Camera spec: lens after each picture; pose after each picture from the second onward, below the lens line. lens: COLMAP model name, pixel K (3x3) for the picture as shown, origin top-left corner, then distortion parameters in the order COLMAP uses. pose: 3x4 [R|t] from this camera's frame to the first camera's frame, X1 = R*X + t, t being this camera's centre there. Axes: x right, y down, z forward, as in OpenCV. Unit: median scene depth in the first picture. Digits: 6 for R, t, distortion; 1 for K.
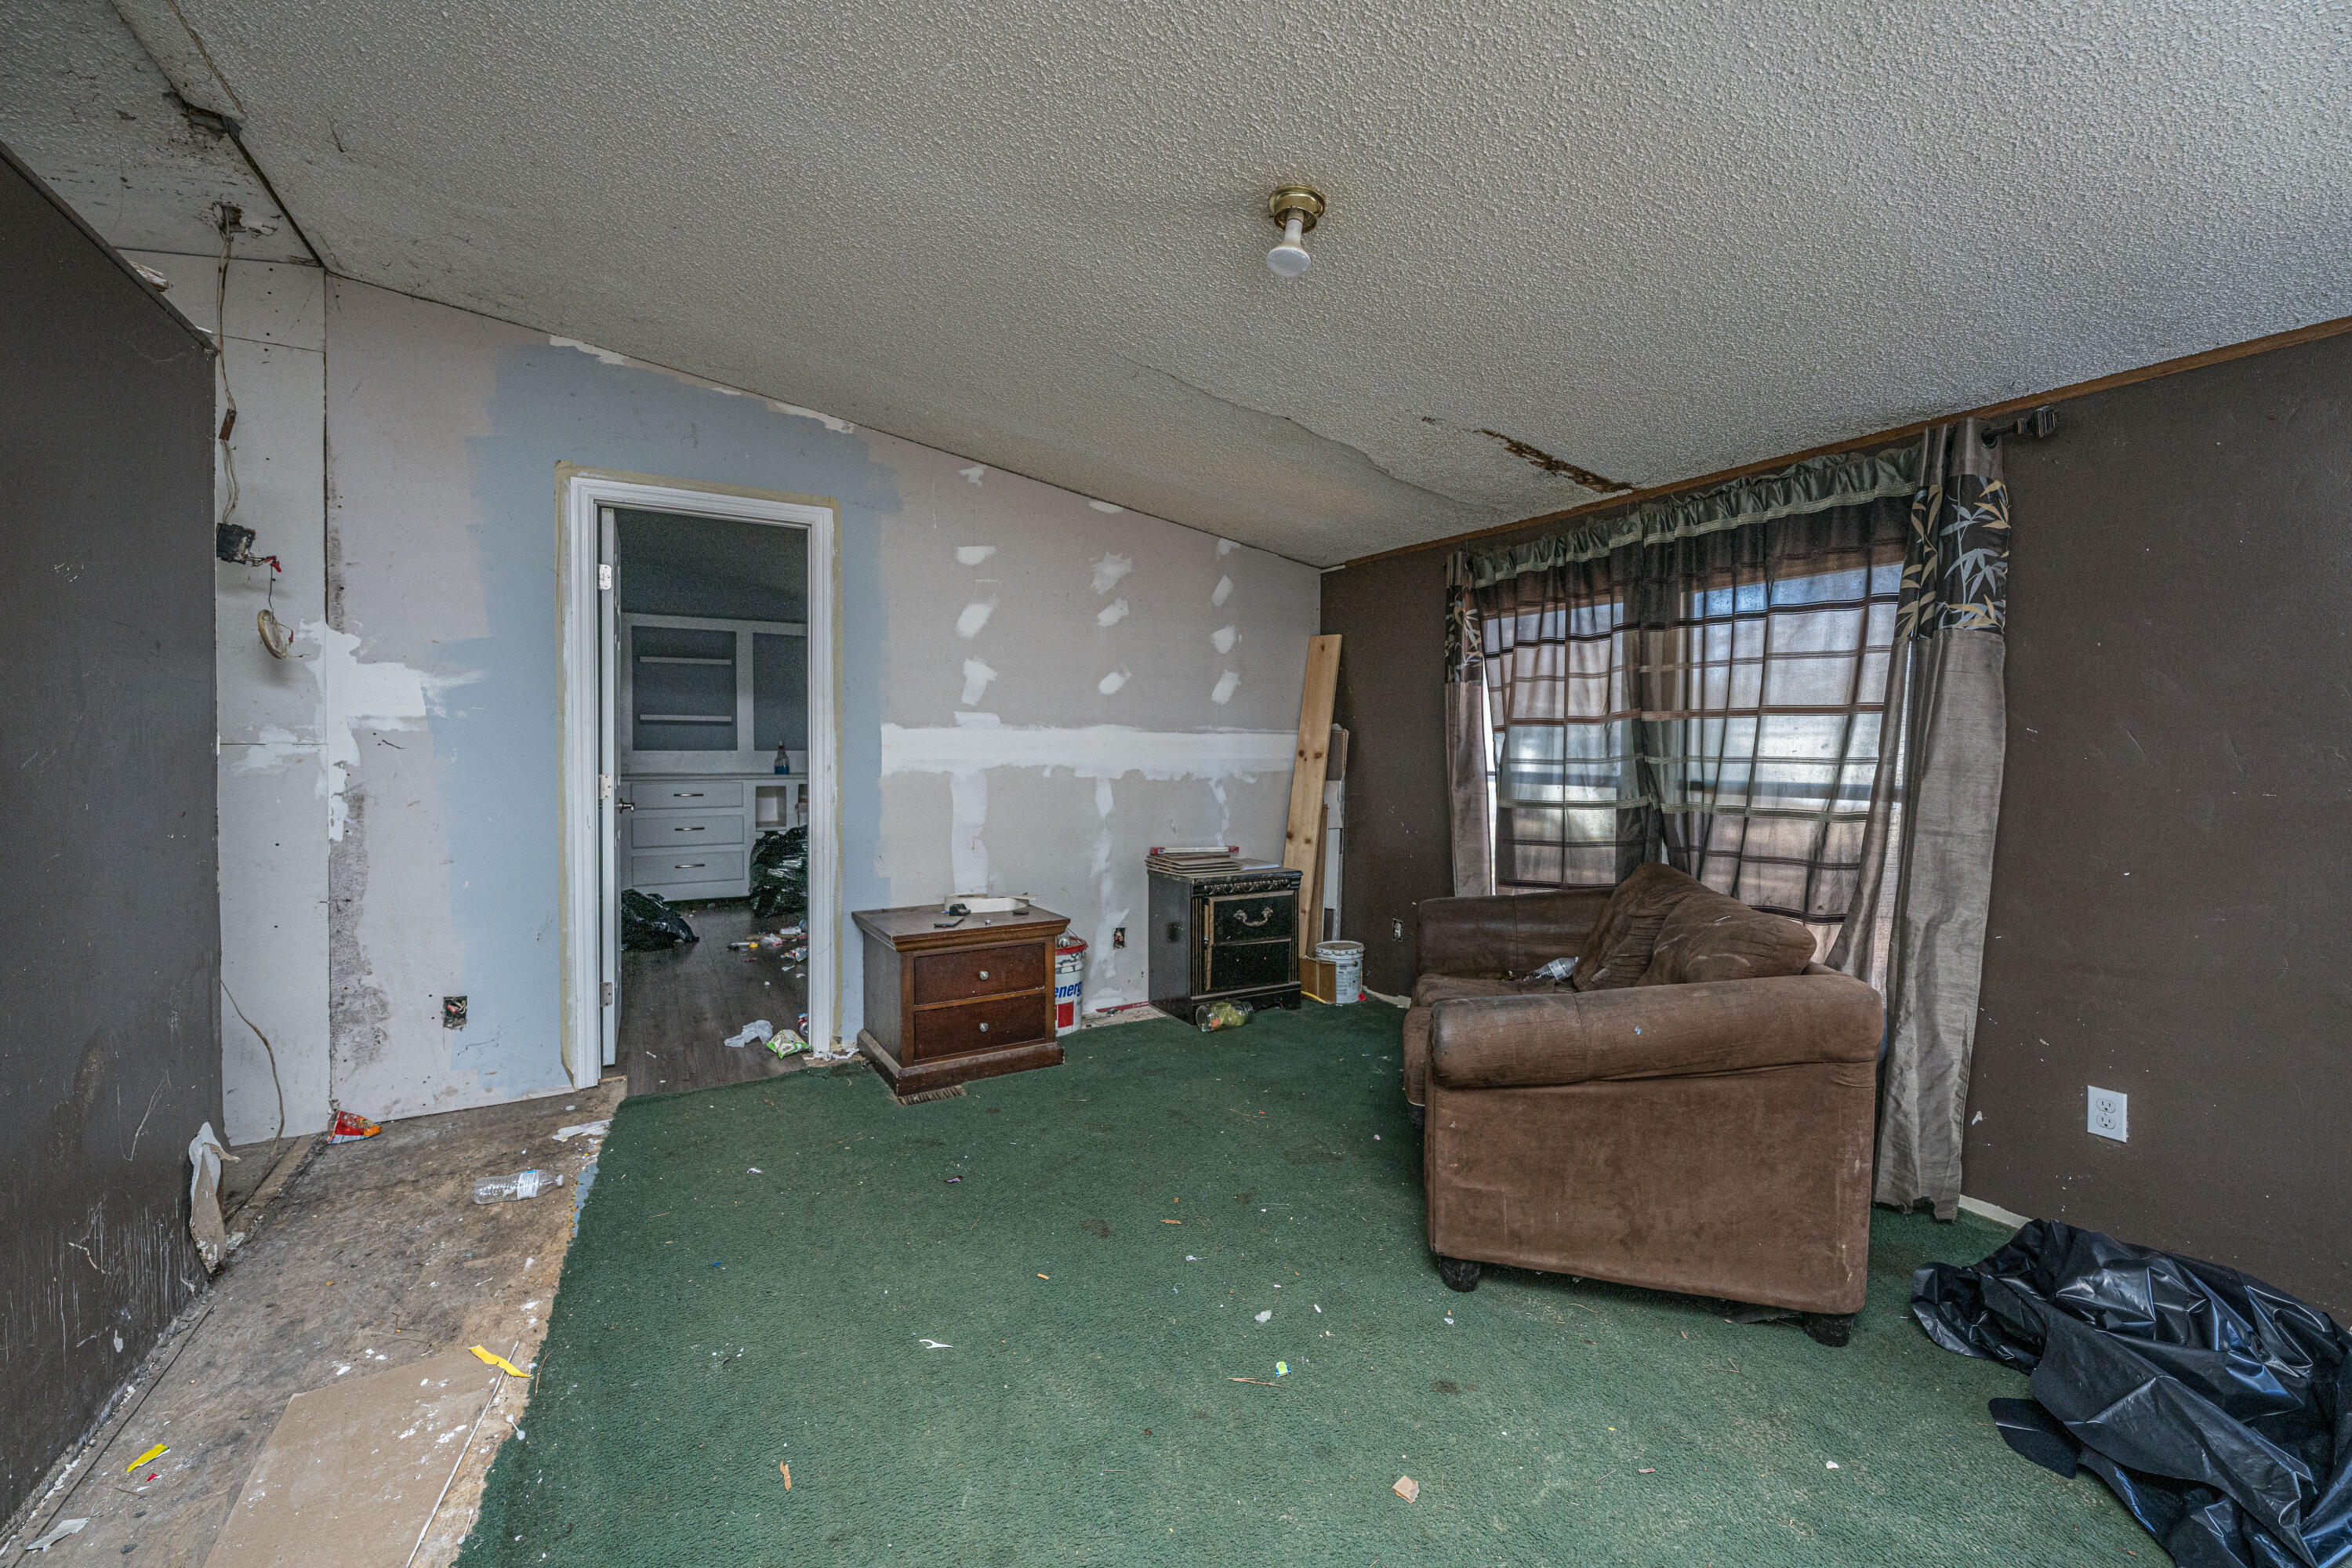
lens RADIAL K [[939.0, 0, 1181.2], [0, 939.0, 770.1], [0, 0, 1]] dist [0.000279, 0.000202]
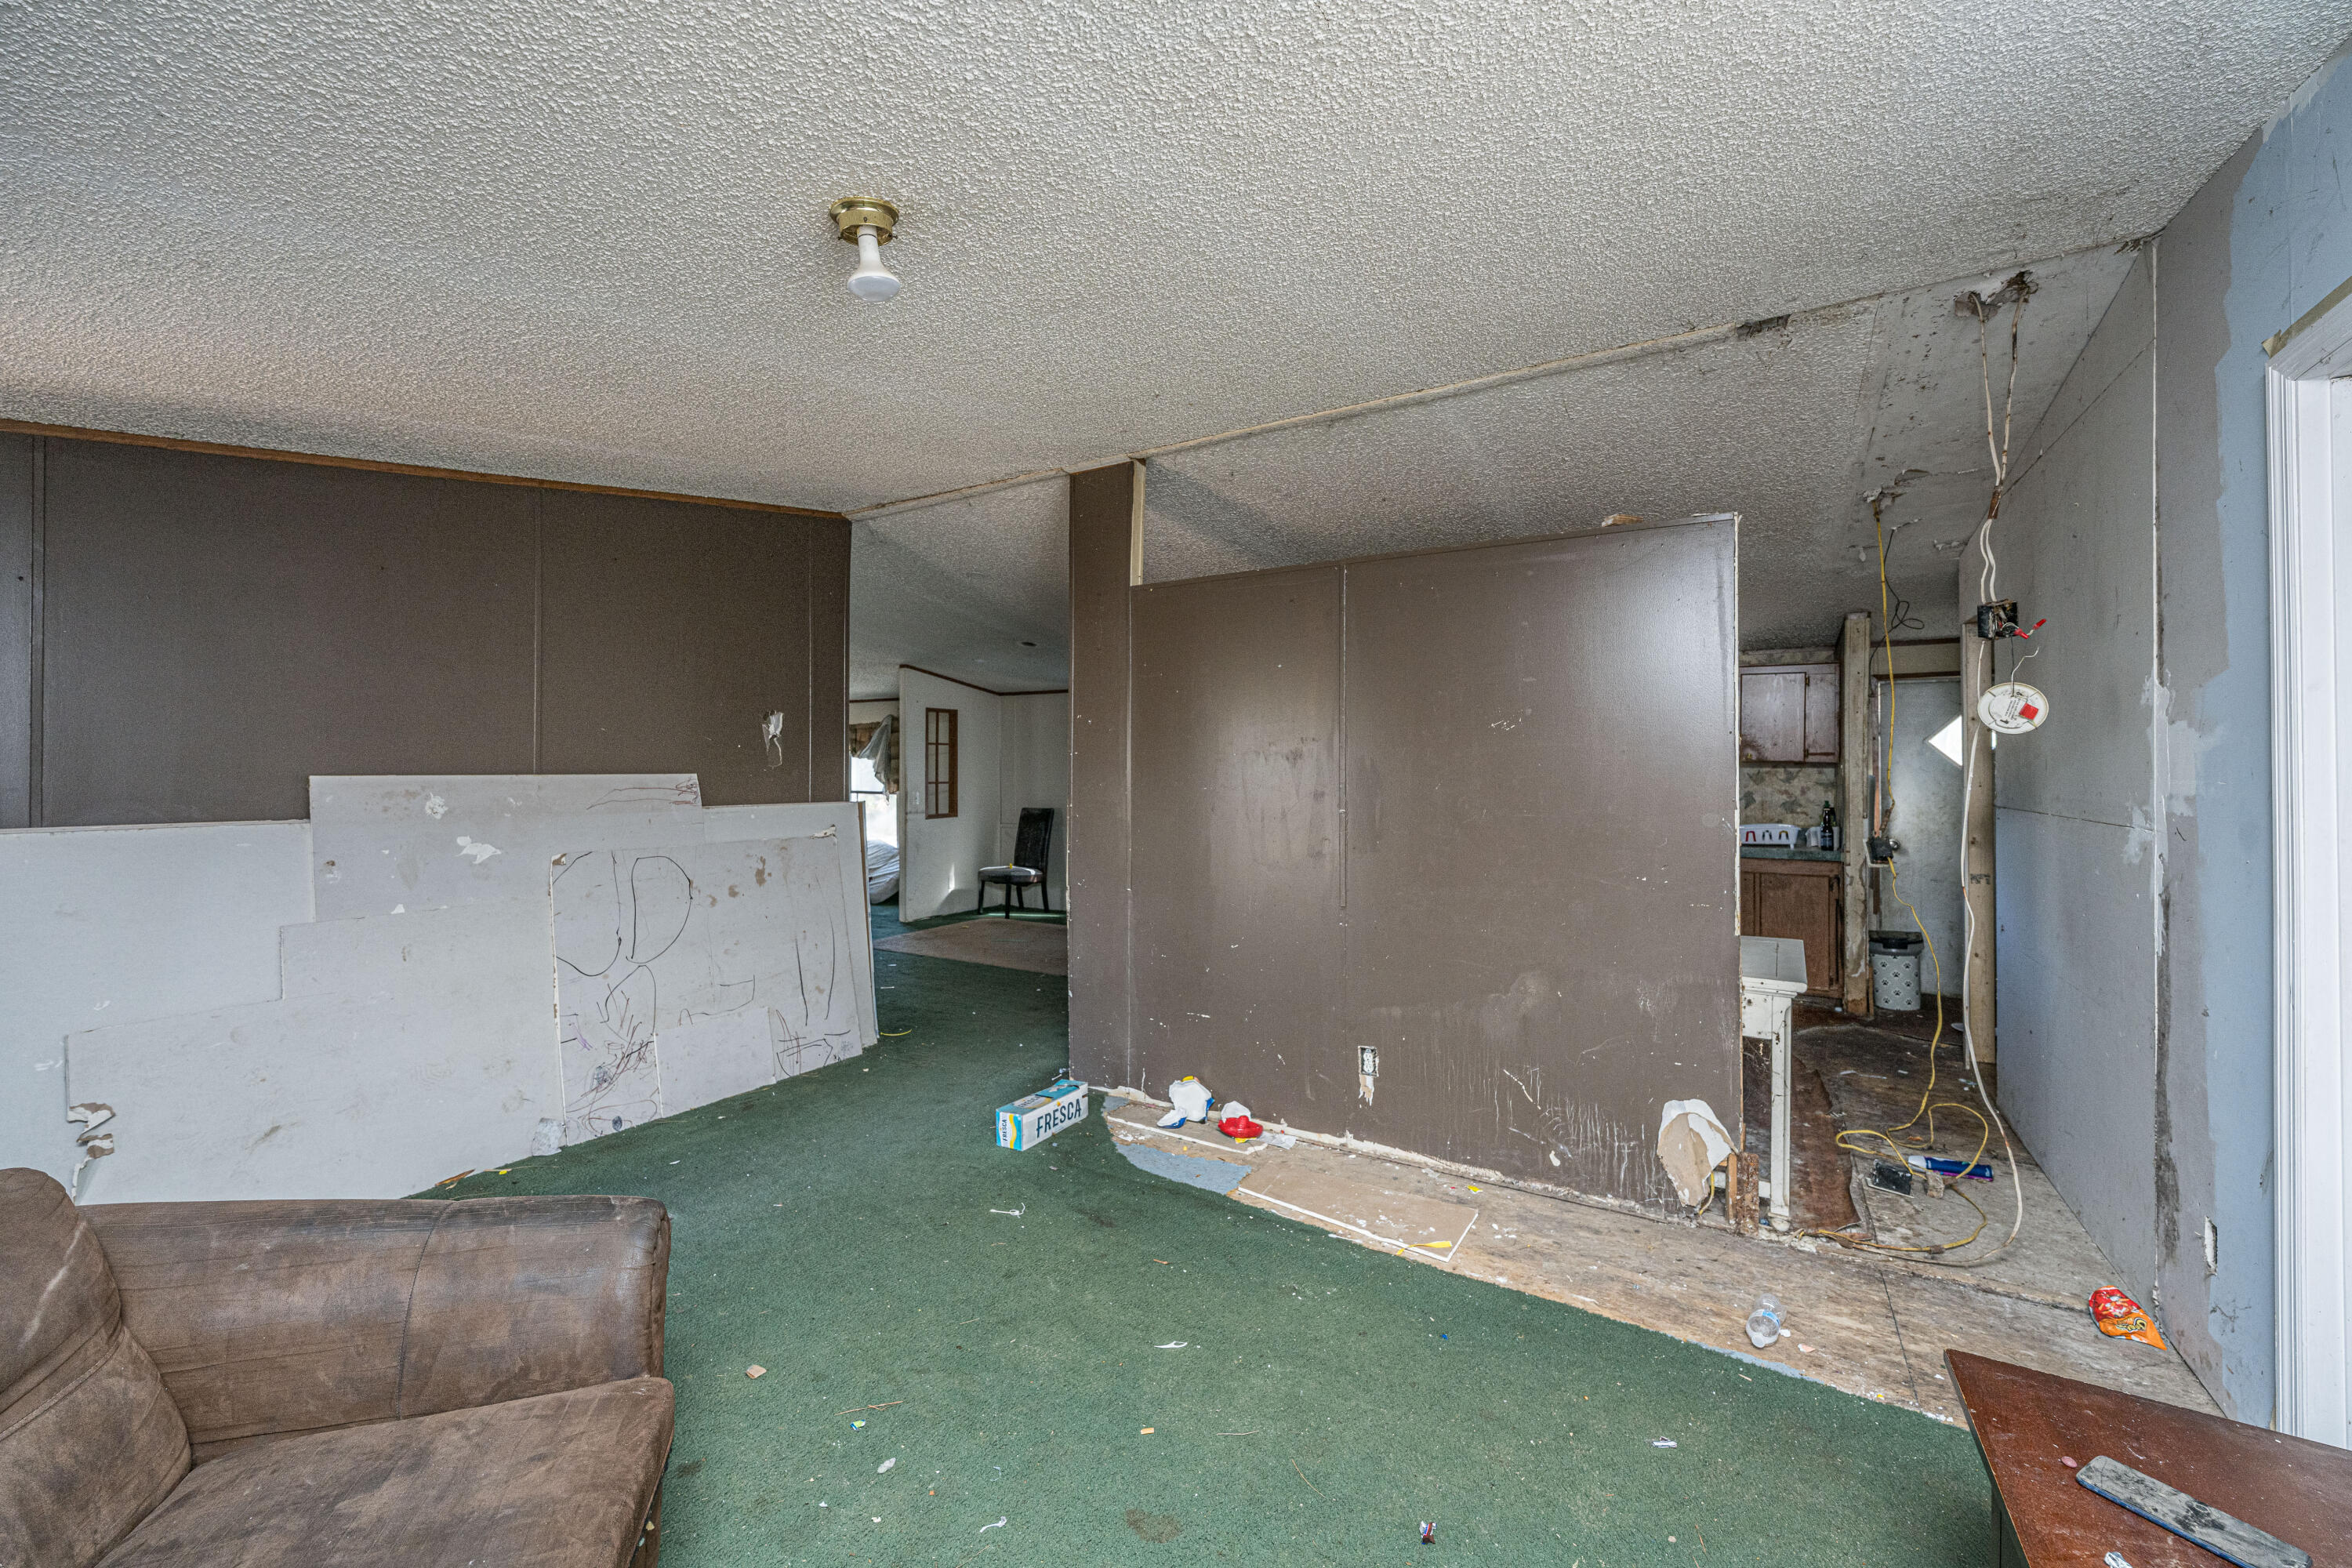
lens RADIAL K [[939.0, 0, 1181.2], [0, 939.0, 770.1], [0, 0, 1]] dist [0.000279, 0.000202]
pose [[-0.875850, -0.004679, -0.482561, 0.182285], [-0.017758, 0.999588, 0.022537, -0.078715], [0.482257, 0.028308, -0.875572, 1.276803]]
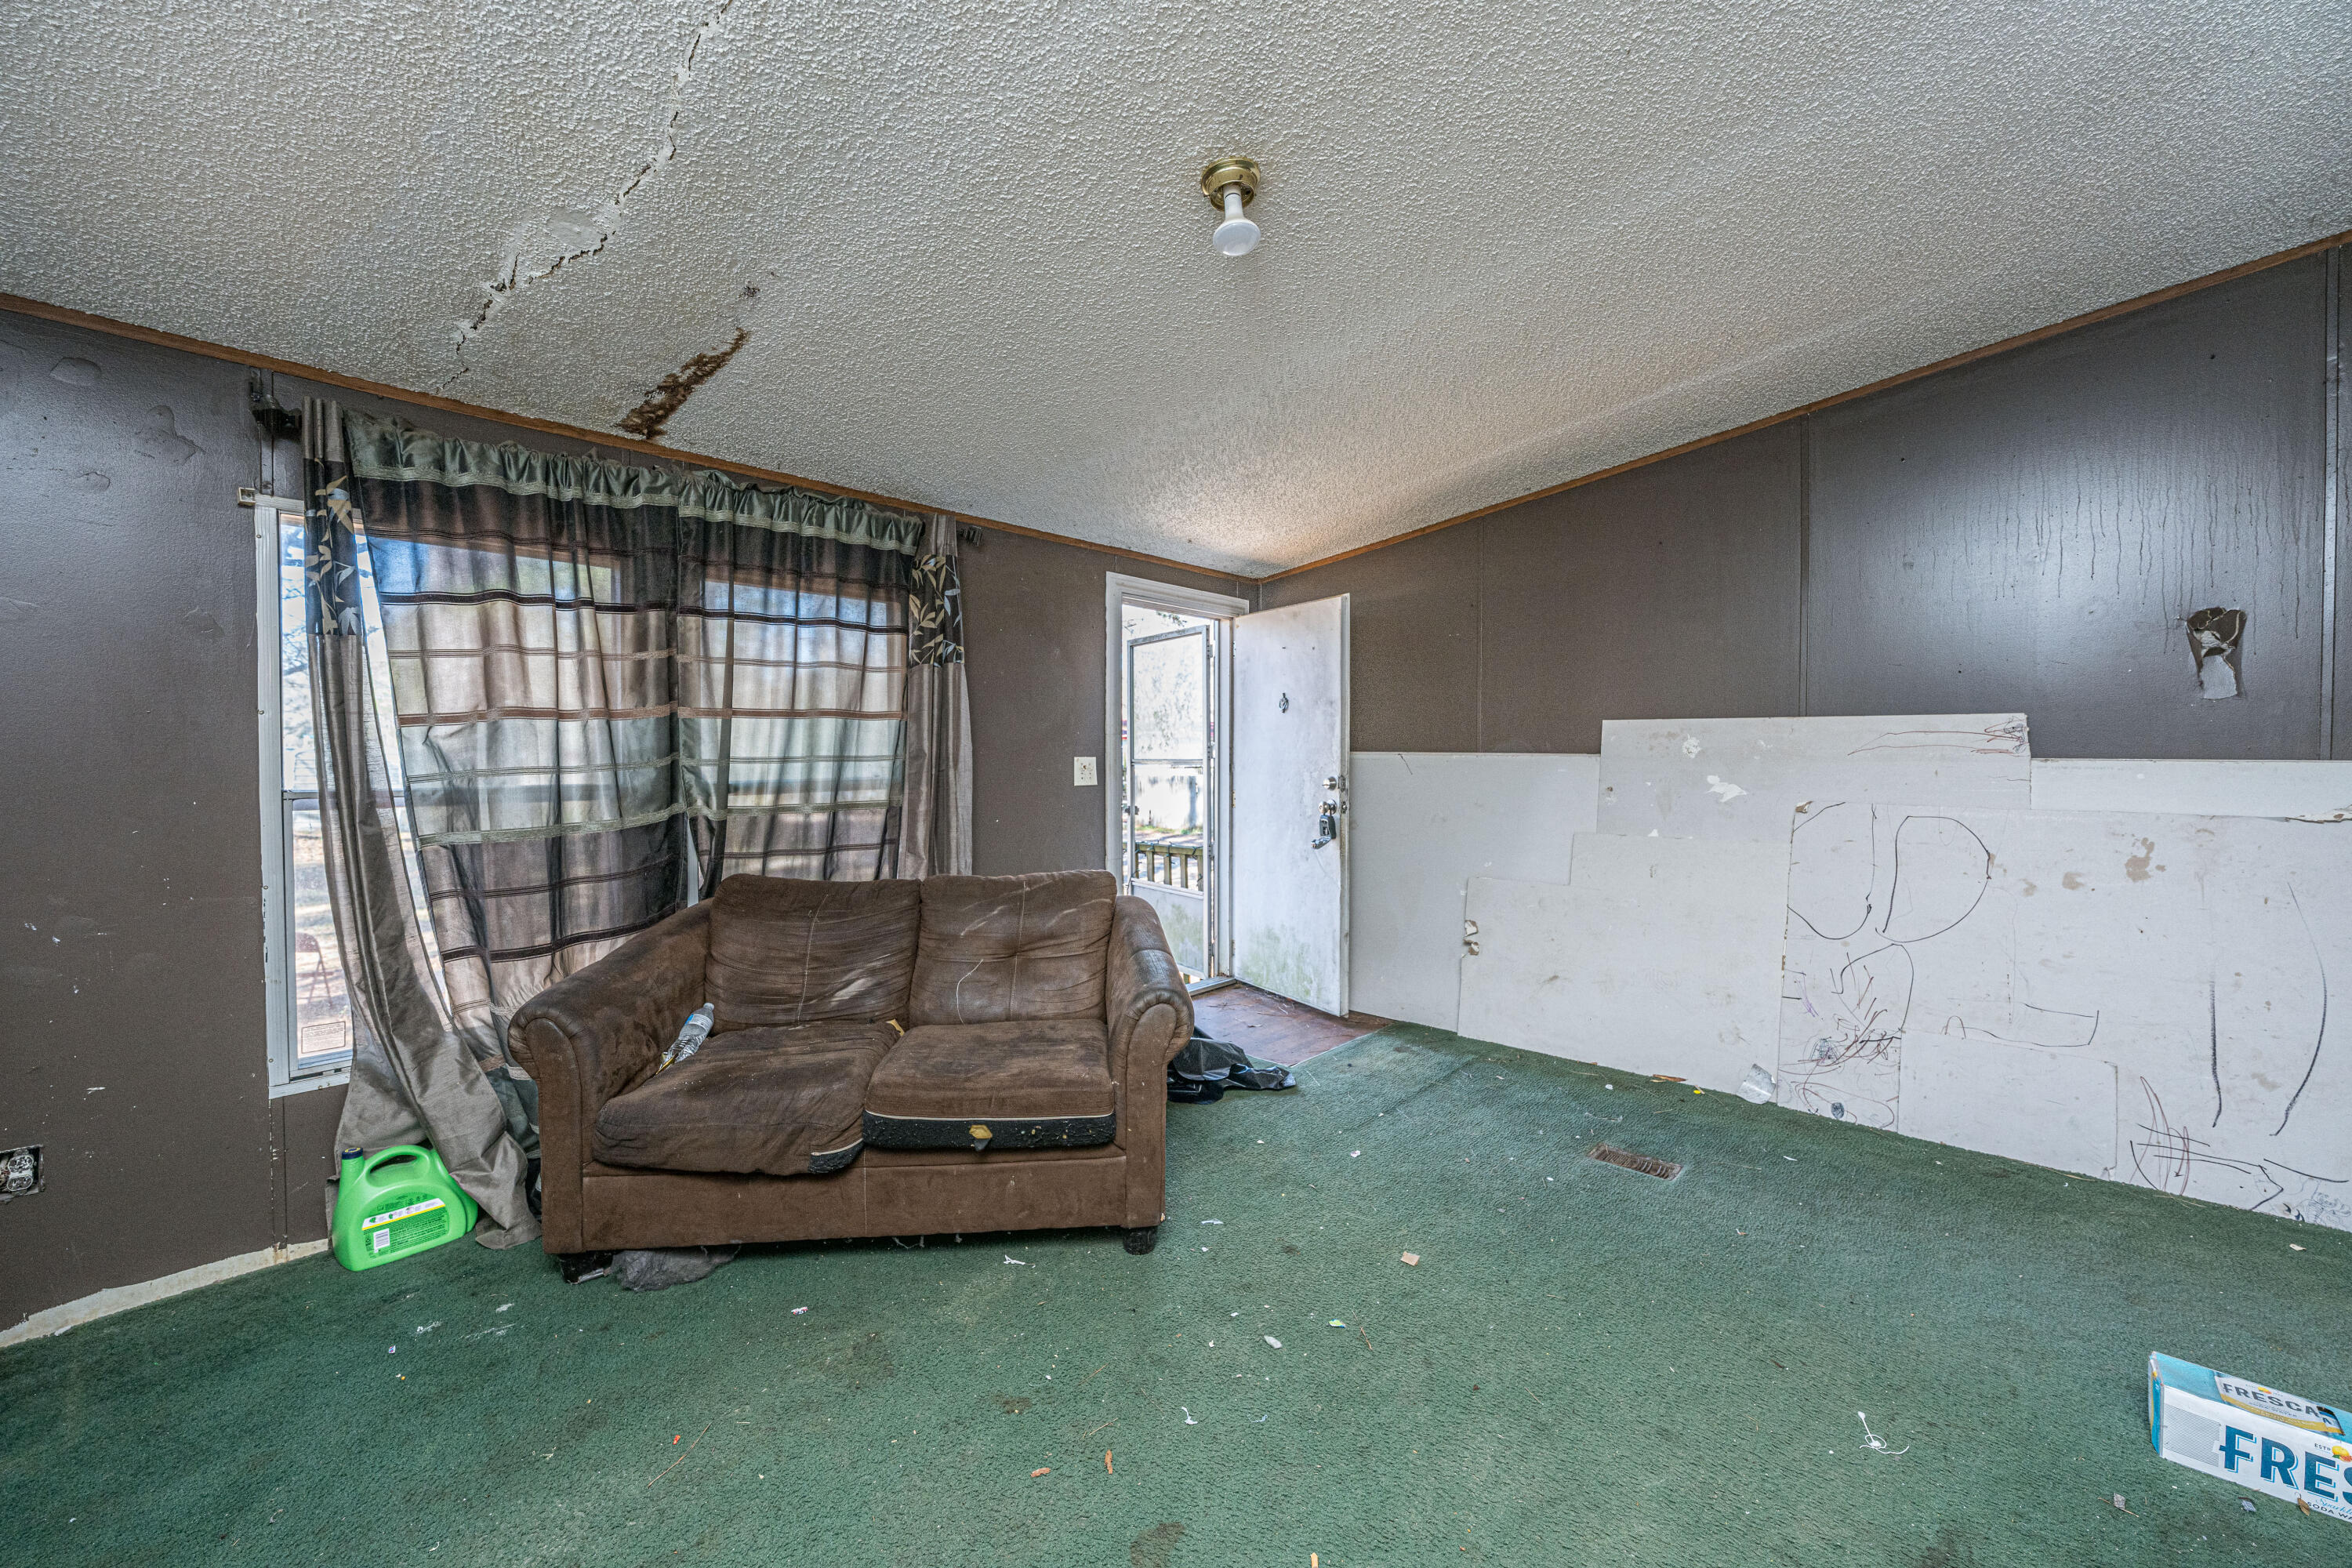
lens RADIAL K [[939.0, 0, 1181.2], [0, 939.0, 770.1], [0, 0, 1]] dist [0.000279, 0.000202]
pose [[-0.318980, -0.030155, 0.947282, -0.519537], [0.023646, 0.998929, 0.039762, -0.030551], [-0.947466, 0.035082, -0.317925, 0.917645]]
